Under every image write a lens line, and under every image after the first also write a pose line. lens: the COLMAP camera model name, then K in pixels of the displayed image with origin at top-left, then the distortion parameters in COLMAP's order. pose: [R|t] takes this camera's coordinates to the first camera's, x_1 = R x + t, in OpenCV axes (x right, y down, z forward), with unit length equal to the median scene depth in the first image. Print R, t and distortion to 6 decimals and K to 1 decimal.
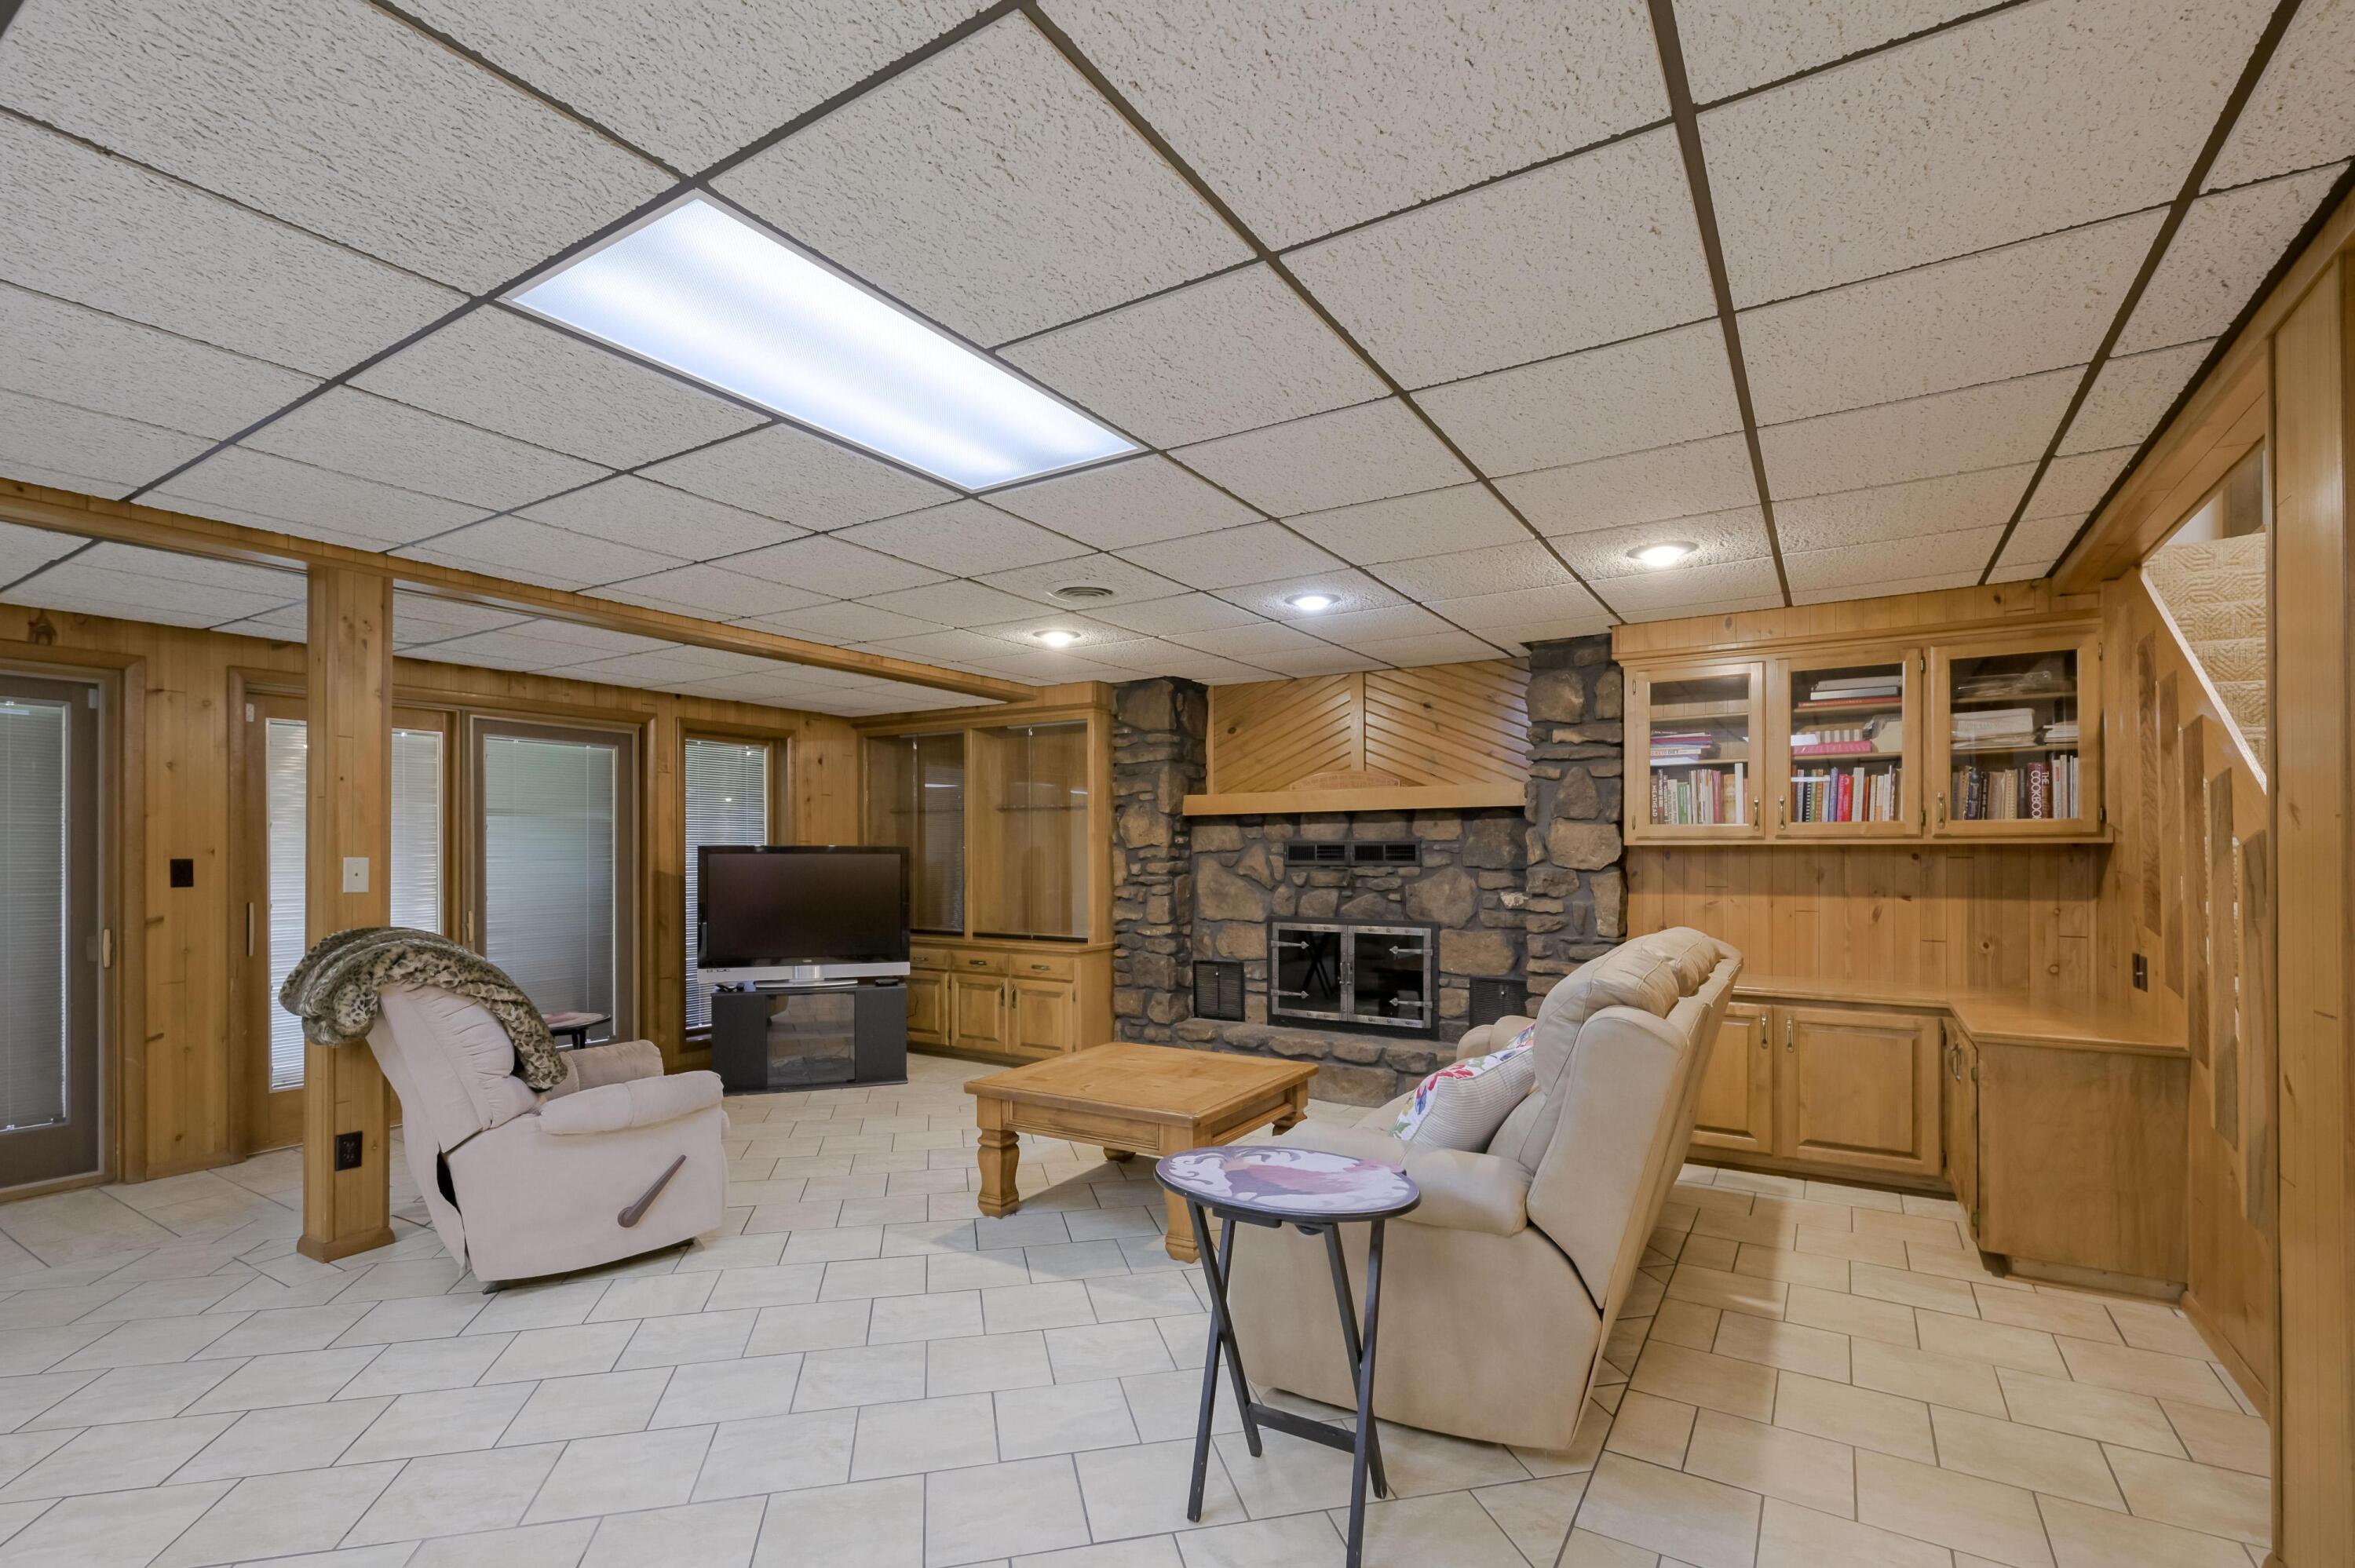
lens RADIAL K [[1066.0, 0, 1174.2], [0, 1066.0, 858.1], [0, 0, 1]] dist [-0.000443, 0.000008]
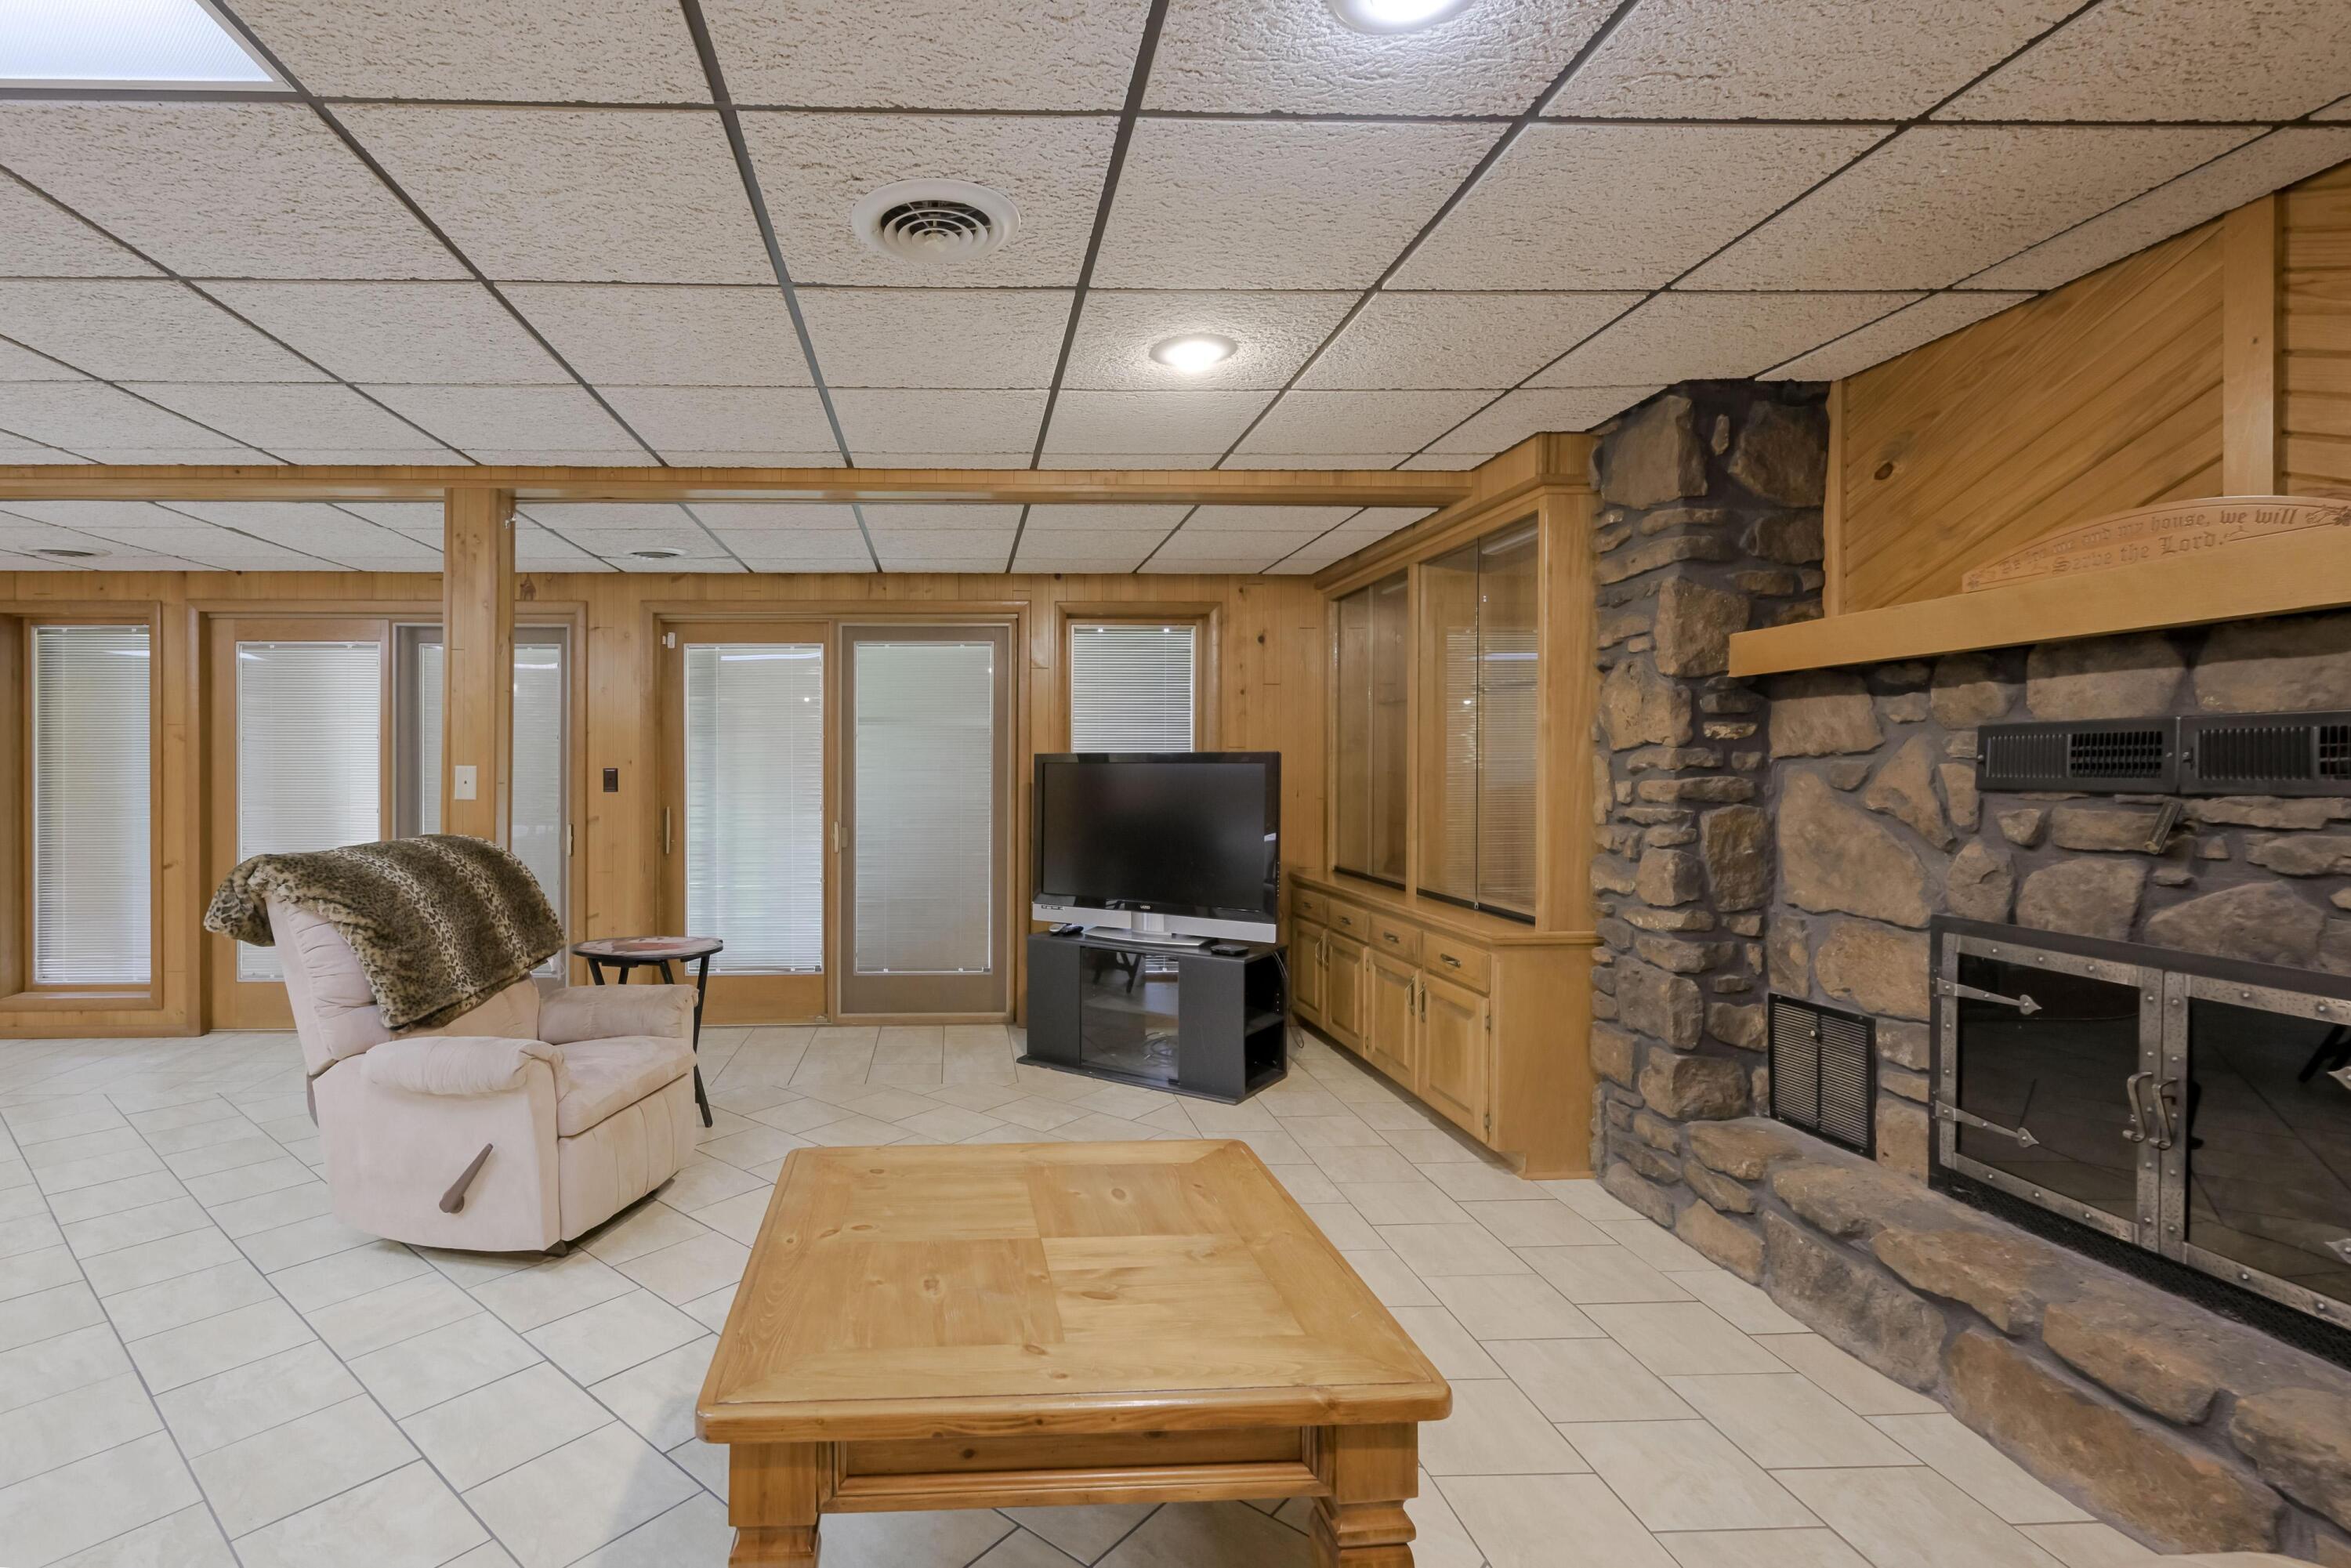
lens RADIAL K [[1101.1, 0, 981.6], [0, 1101.1, 784.8], [0, 0, 1]] dist [-0.000698, -0.000379]
pose [[0.558301, 0.012881, -0.829538, 0.234304], [-0.003025, 0.999904, 0.013490, 0.001071], [0.829633, -0.005022, 0.558287, 0.483303]]
